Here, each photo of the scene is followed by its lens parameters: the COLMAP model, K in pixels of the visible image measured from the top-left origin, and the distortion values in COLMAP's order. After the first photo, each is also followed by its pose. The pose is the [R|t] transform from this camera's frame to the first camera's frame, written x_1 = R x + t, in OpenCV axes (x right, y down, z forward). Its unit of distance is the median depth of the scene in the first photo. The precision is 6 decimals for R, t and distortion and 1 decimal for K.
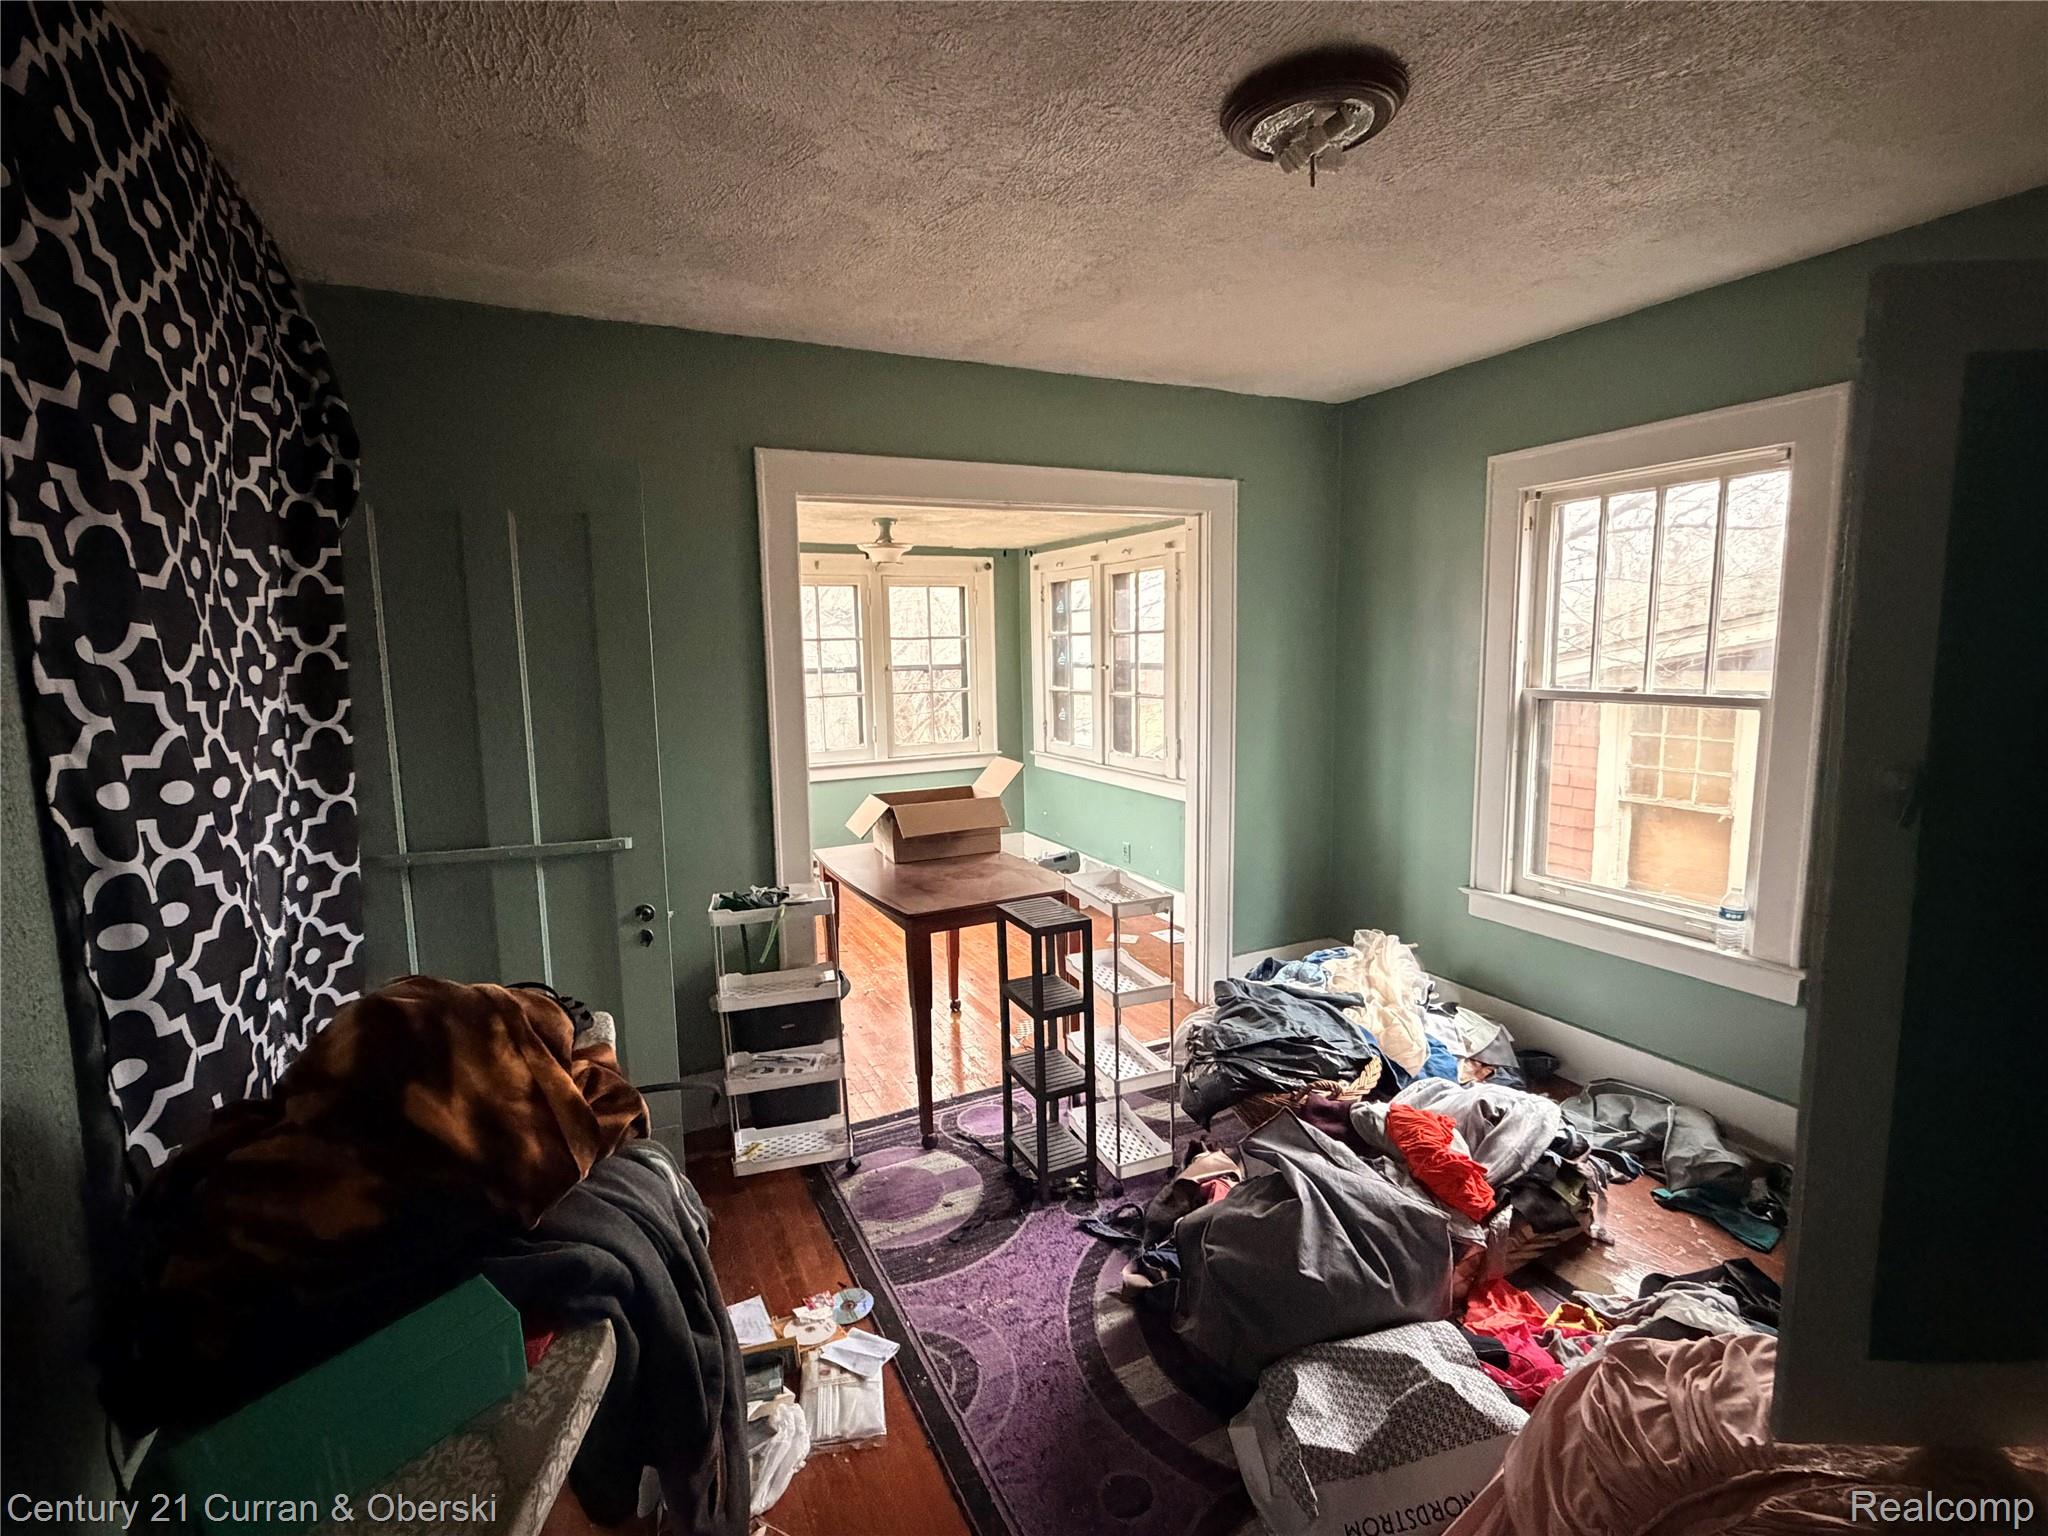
lens RADIAL K [[952.1, 0, 1022.6], [0, 952.1, 765.4], [0, 0, 1]] dist [-0.000353, 0.000778]
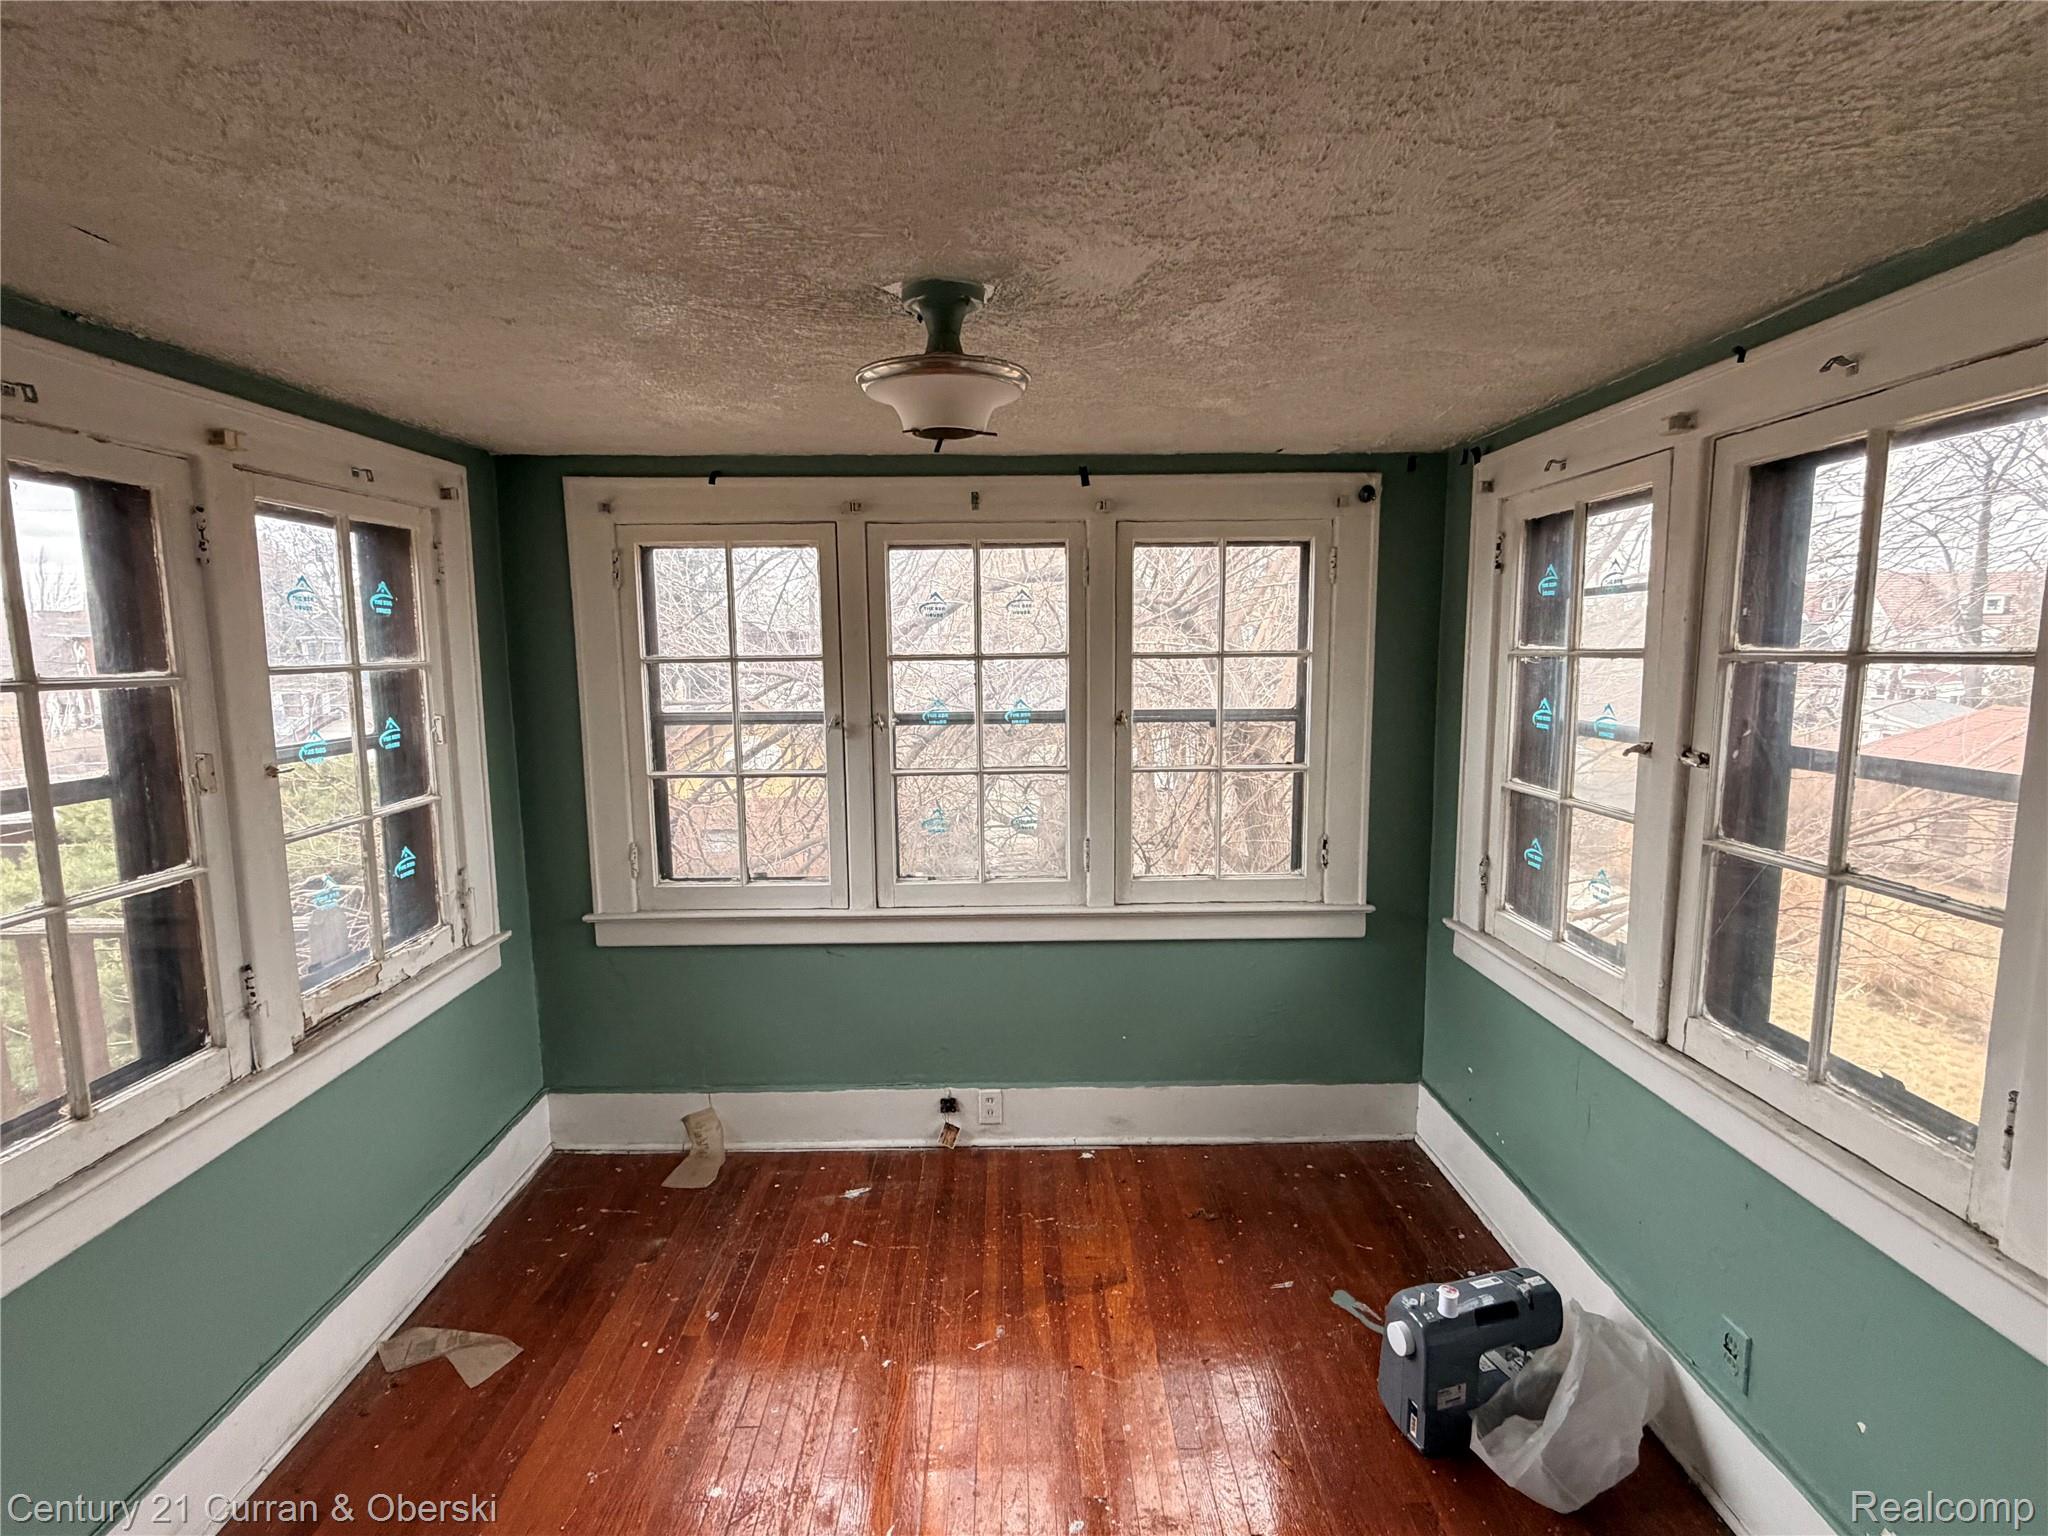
lens RADIAL K [[952.1, 0, 1016.3], [0, 952.1, 760.2], [0, 0, 1]] dist [-0.000353, 0.000778]
pose [[0.896783, 0.064674, -0.437718, 0.019749], [-0.067581, 0.997674, 0.008952, -0.083221], [0.437279, 0.021553, 0.899068, 0.562163]]
